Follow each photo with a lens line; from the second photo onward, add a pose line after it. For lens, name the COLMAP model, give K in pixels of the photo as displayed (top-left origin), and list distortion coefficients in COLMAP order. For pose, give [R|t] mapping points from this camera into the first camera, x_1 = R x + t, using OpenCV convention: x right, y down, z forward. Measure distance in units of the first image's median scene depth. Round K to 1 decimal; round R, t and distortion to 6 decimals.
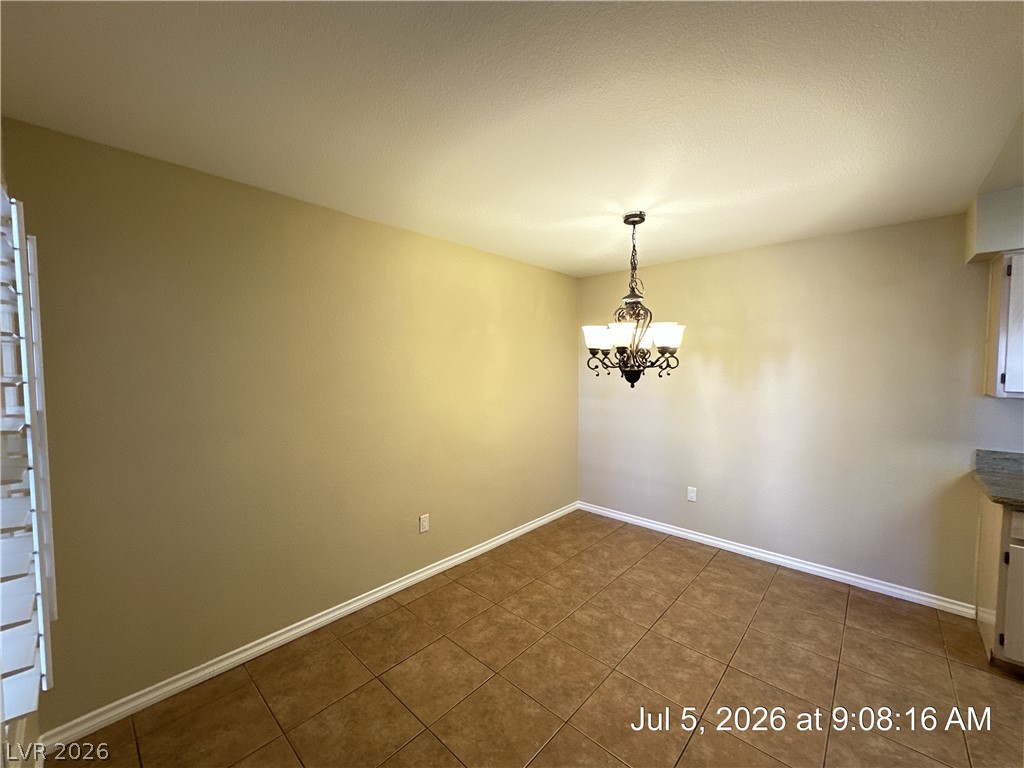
lens RADIAL K [[406.6, 0, 511.4], [0, 406.6, 384.6], [0, 0, 1]] dist [-0.001874, 0.000557]
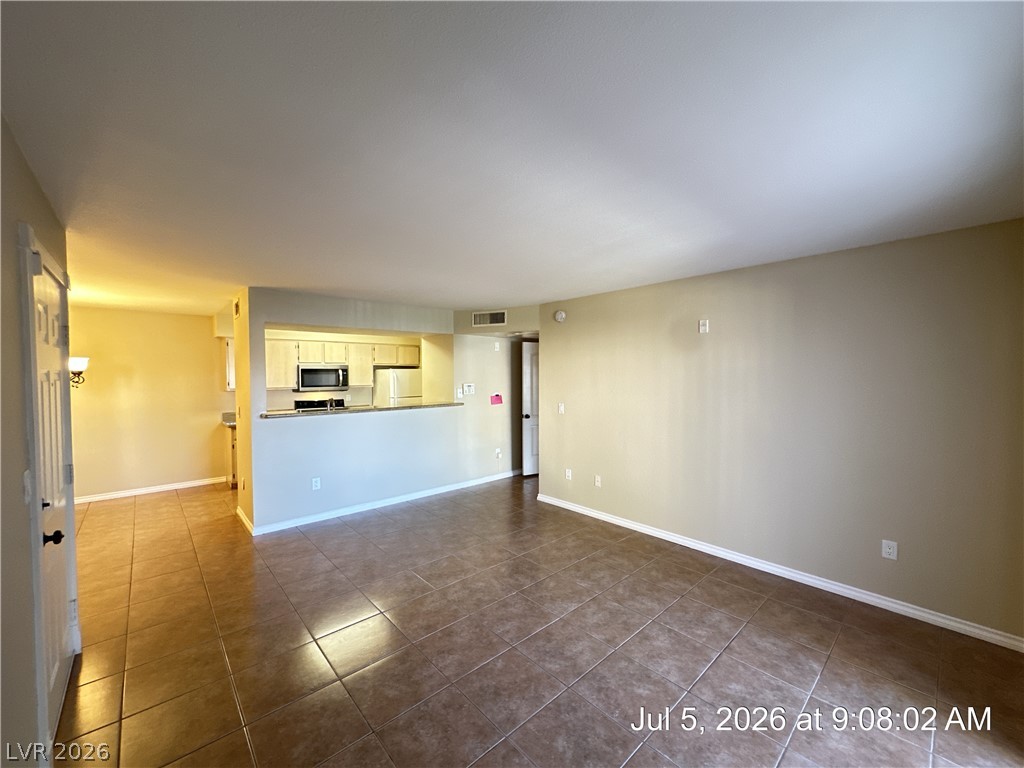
lens RADIAL K [[406.6, 0, 509.6], [0, 406.6, 382.9], [0, 0, 1]] dist [-0.001874, 0.000557]
pose [[0.095210, -0.021418, 0.995227, -1.152804], [0.051988, 0.998511, 0.016515, 0.027210], [-0.994099, 0.050167, 0.096182, -0.992026]]
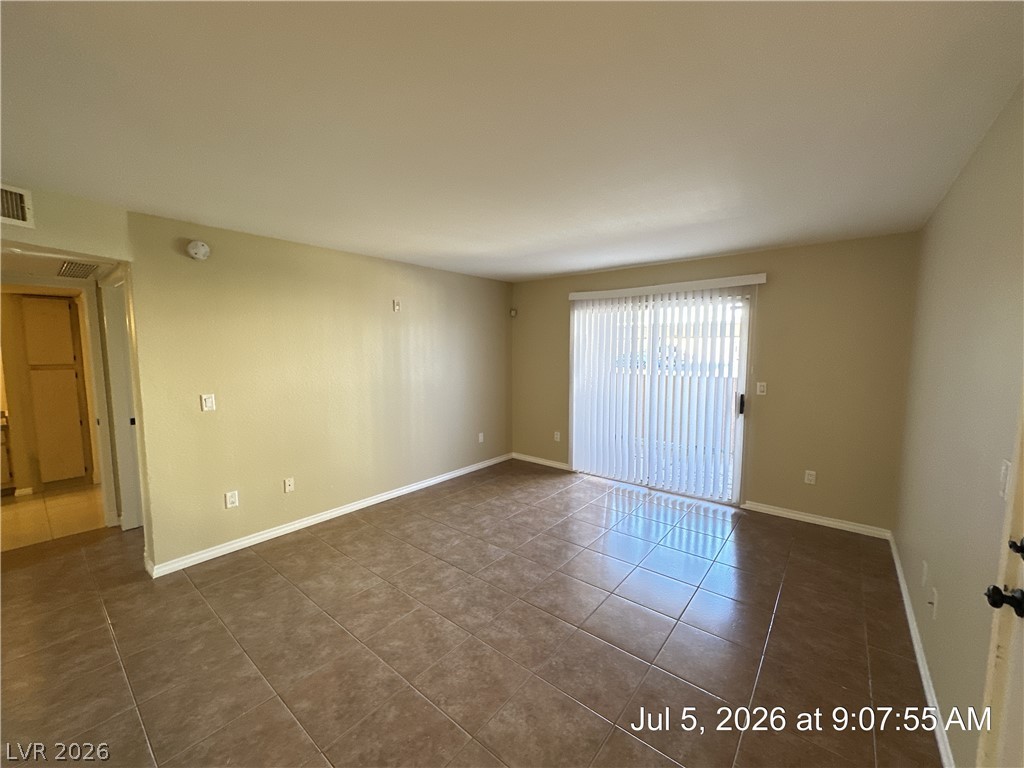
lens RADIAL K [[406.6, 0, 511.8], [0, 406.6, 384.4], [0, 0, 1]] dist [-0.001874, 0.000557]
pose [[-0.998339, 0.006903, -0.057193, -0.007688], [-0.001128, 0.990261, 0.139217, -0.028409], [0.057597, 0.139050, -0.988609, 0.209392]]
